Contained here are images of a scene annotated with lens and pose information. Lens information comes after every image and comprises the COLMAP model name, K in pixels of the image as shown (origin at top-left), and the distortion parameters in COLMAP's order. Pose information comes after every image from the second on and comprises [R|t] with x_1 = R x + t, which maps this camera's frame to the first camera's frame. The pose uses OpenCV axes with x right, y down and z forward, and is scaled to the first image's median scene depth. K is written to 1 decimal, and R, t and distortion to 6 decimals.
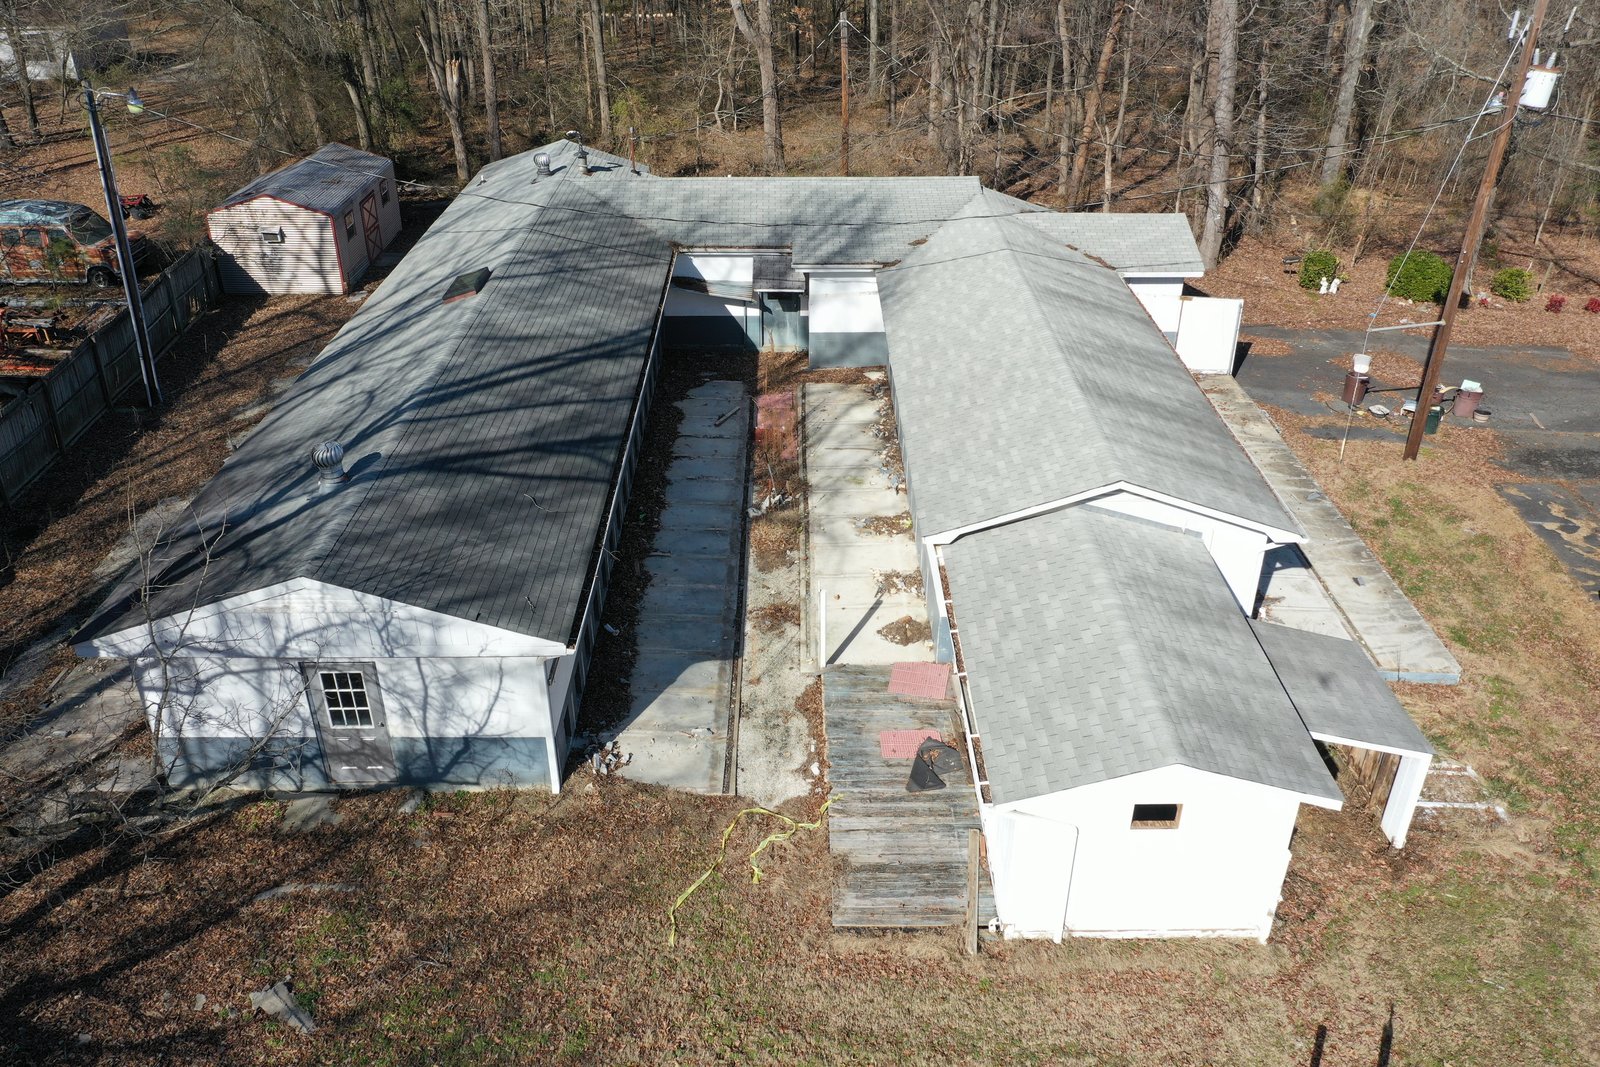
lens RADIAL K [[1257.7, 0, 797.8], [0, 1257.7, 529.8], [0, 0, 1]] dist [-0.007143, 0.008143]
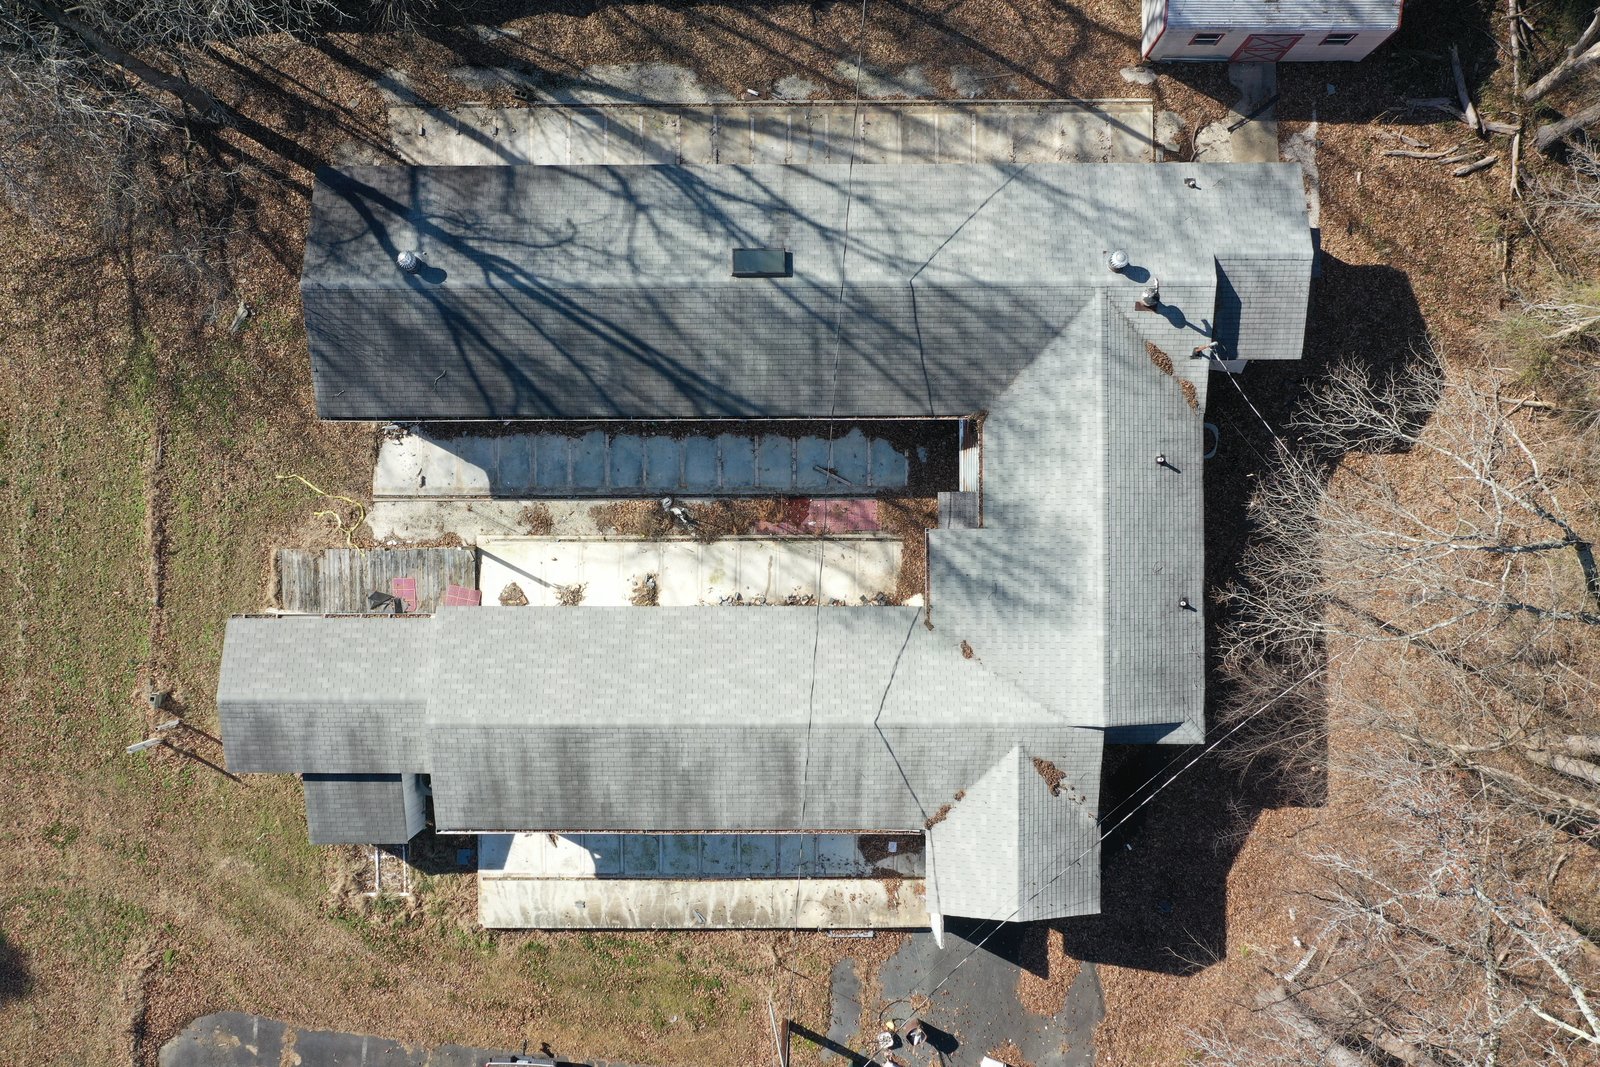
lens RADIAL K [[1257.7, 0, 775.1], [0, 1257.7, 532.6], [0, 0, 1]] dist [-0.007143, 0.008143]
pose [[-0.000437, 0.999789, -0.020526, 0.030885], [-0.480217, 0.017795, 0.876969, -1.455874], [0.877150, 0.010240, 0.480108, 0.499447]]
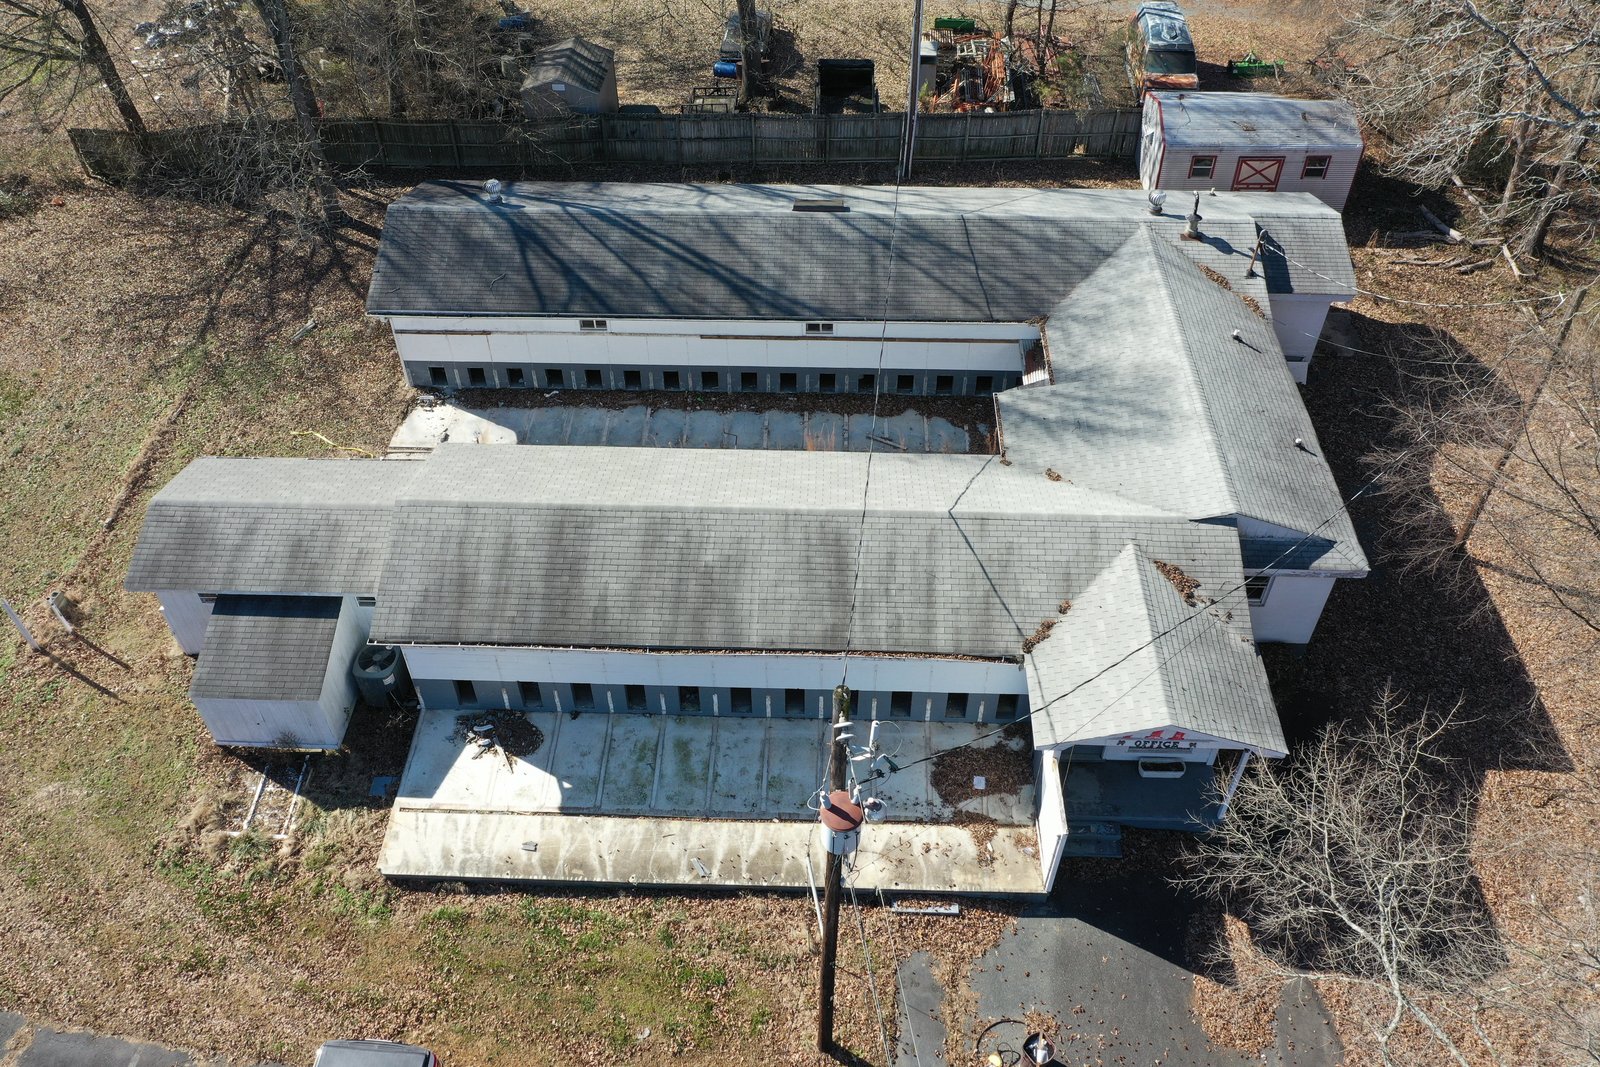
lens RADIAL K [[1257.7, 0, 781.8], [0, 1257.7, 509.8], [0, 0, 1]] dist [-0.007143, 0.008143]
pose [[-0.045289, 0.690830, -0.721597, 1.034768], [-0.487030, 0.615409, 0.619737, -0.907040], [0.872210, 0.379506, 0.308583, 0.790052]]
